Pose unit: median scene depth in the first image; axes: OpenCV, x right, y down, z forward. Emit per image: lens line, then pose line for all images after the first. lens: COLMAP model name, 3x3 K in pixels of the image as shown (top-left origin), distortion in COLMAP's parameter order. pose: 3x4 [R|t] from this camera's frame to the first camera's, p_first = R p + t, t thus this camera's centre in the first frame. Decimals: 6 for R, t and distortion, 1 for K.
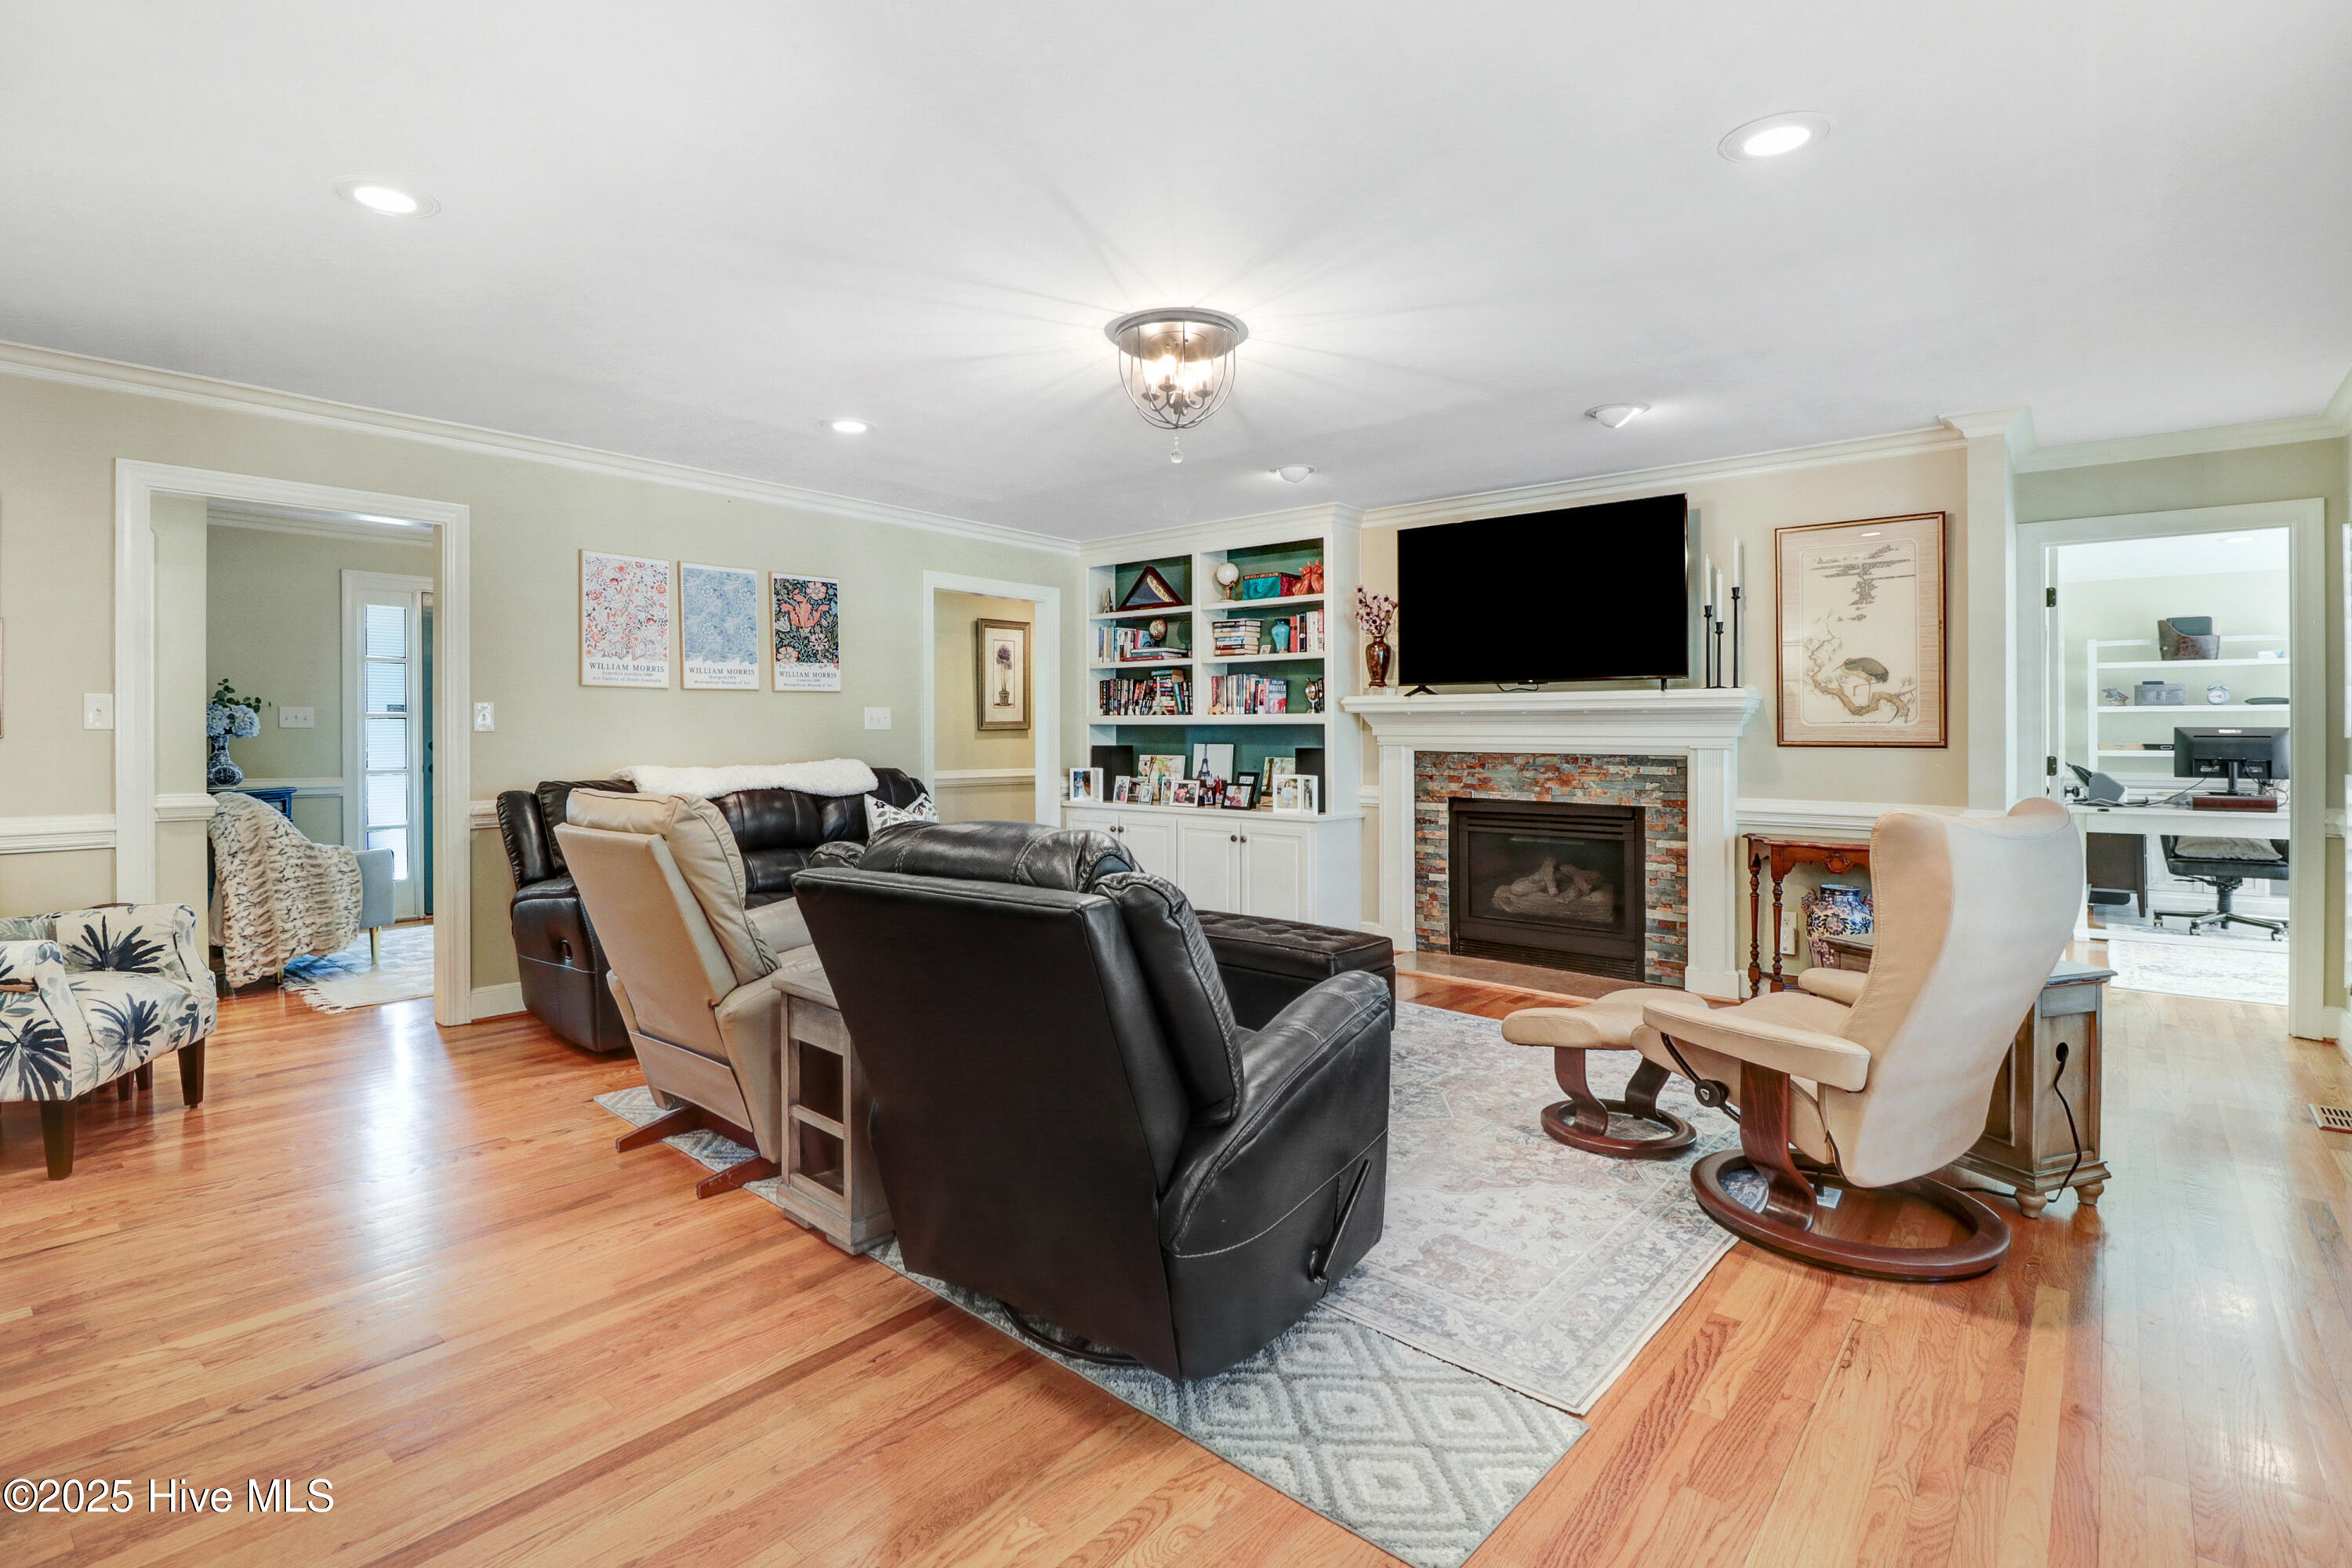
lens RADIAL K [[1136.4, 0, 1185.3], [0, 1136.4, 737.0], [0, 0, 1]] dist [0.000297, -0.009252]
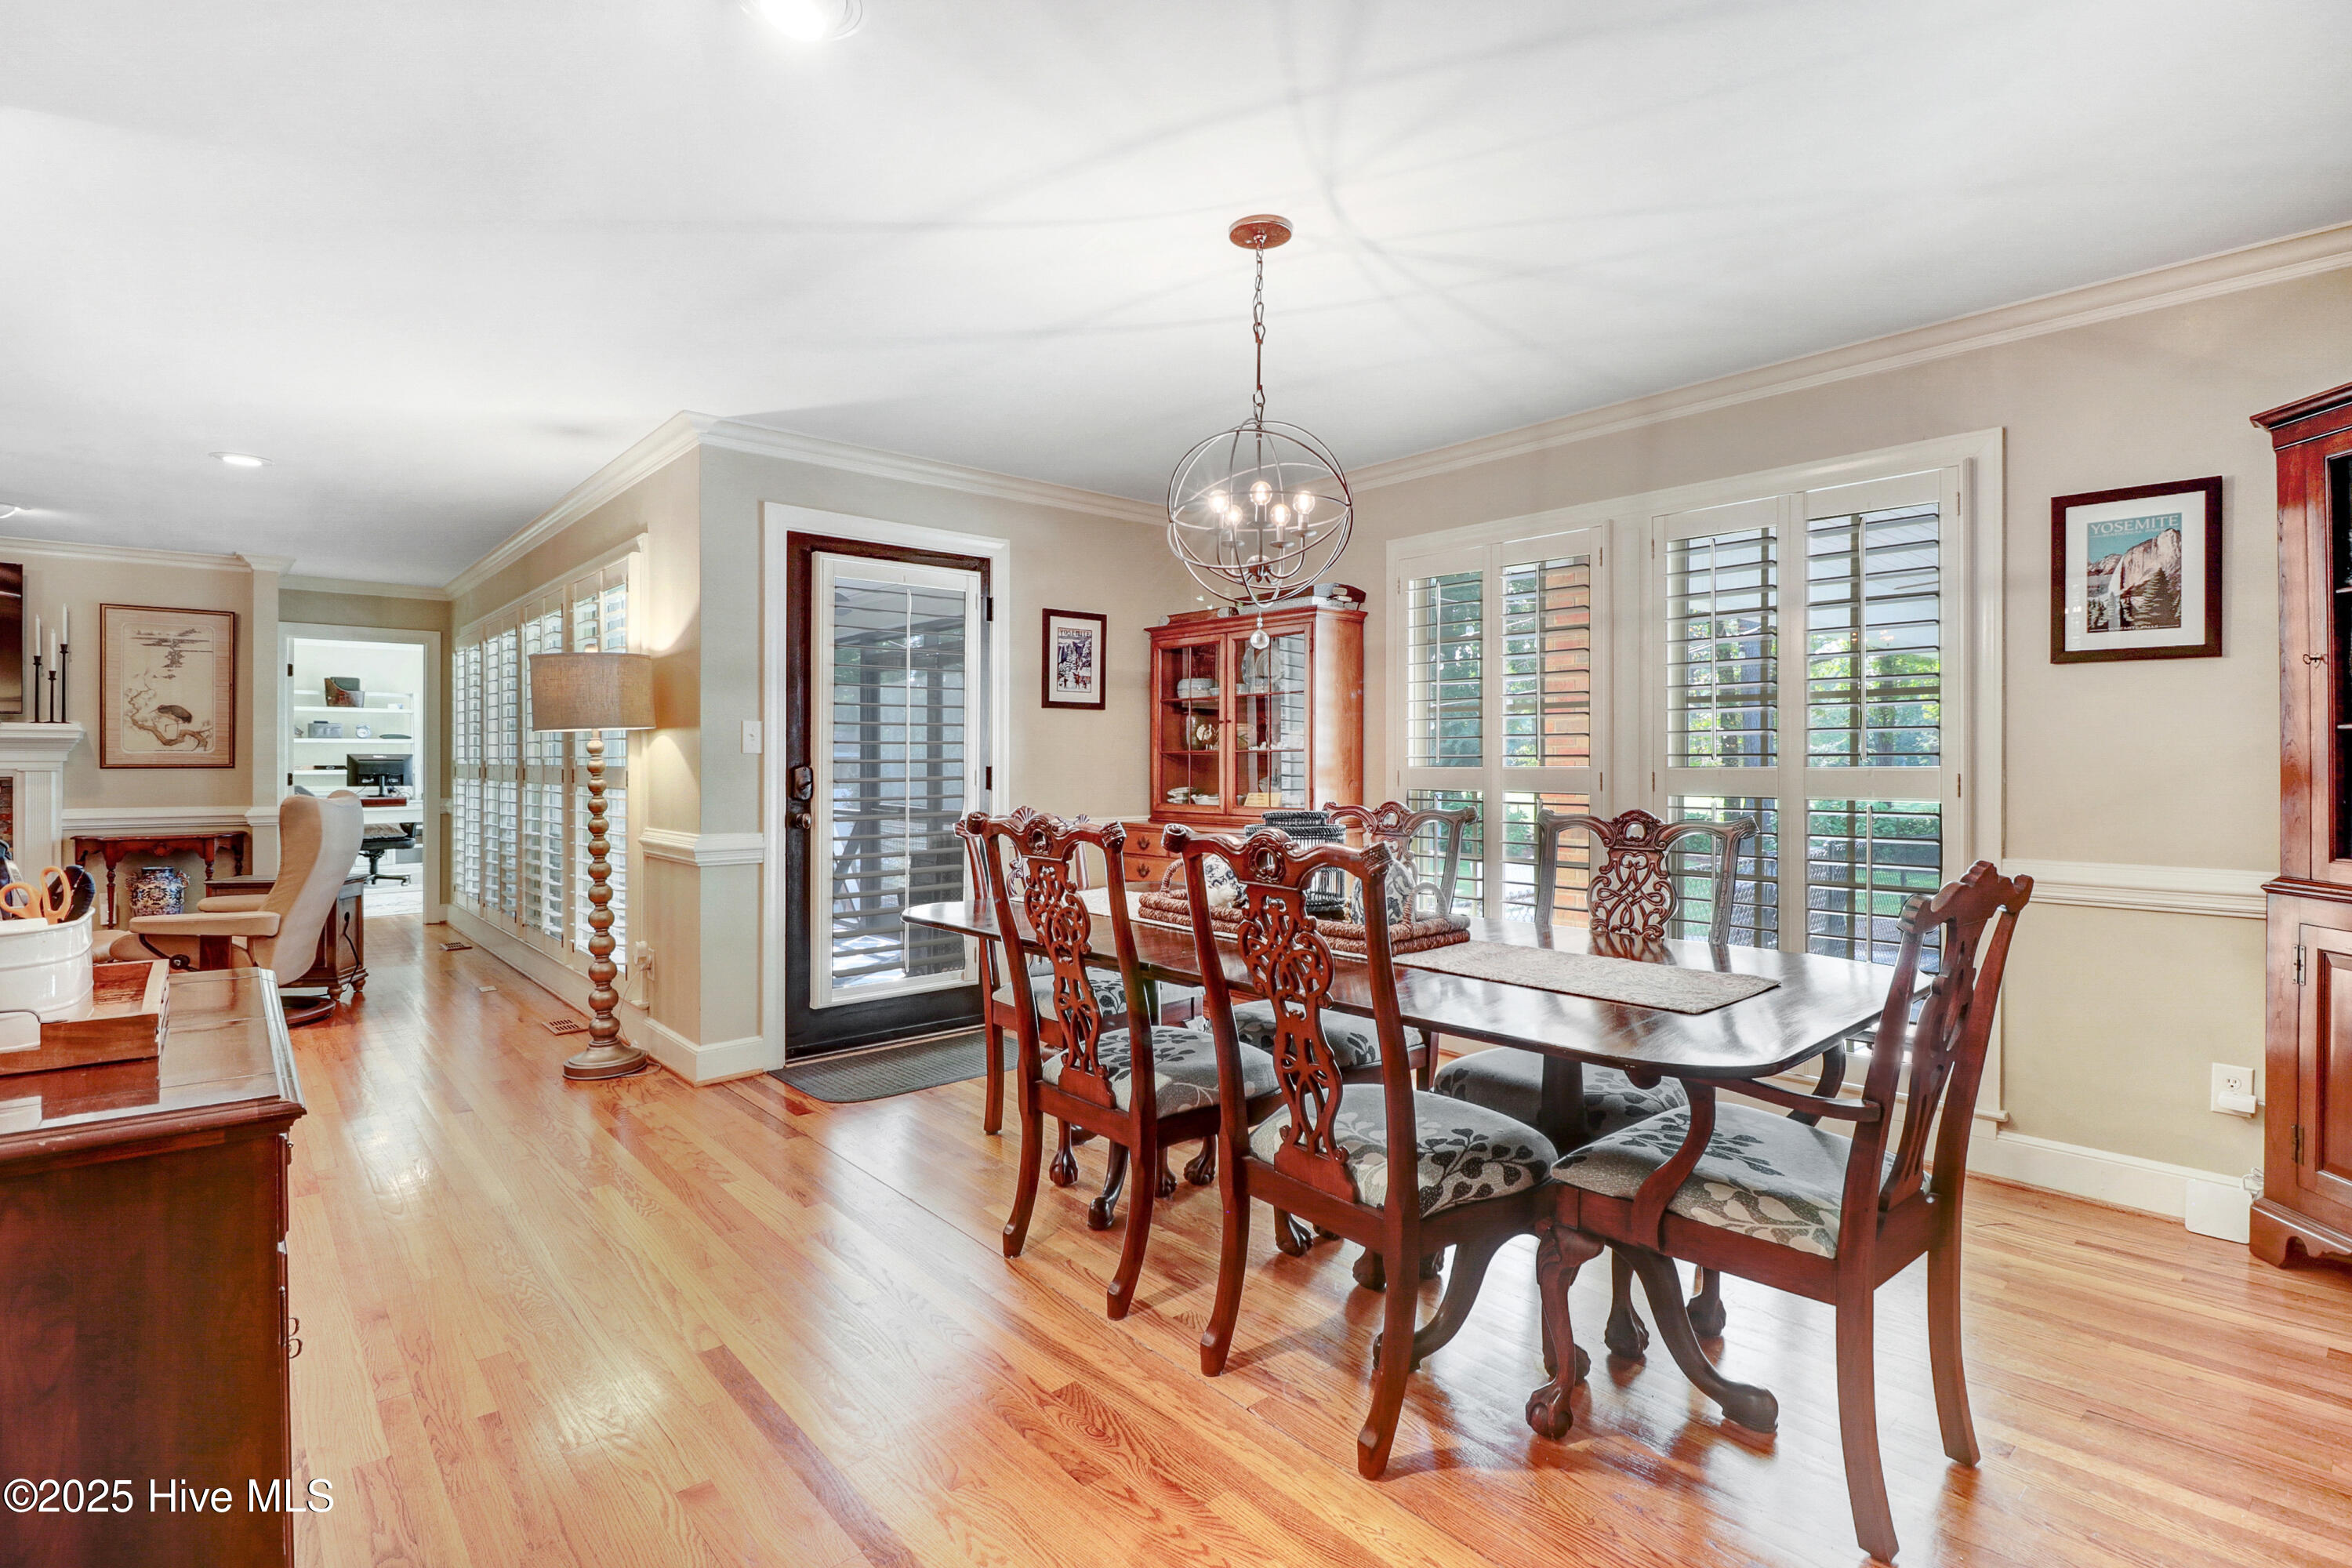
lens RADIAL K [[1136.4, 0, 1129.7], [0, 1136.4, 751.7], [0, 0, 1]] dist [0.000297, -0.009252]
pose [[0.202657, 0.004435, 0.979240, -0.532196], [0.003910, 0.999978, -0.005338, 0.000674], [-0.979242, 0.004910, 0.202636, -0.446684]]
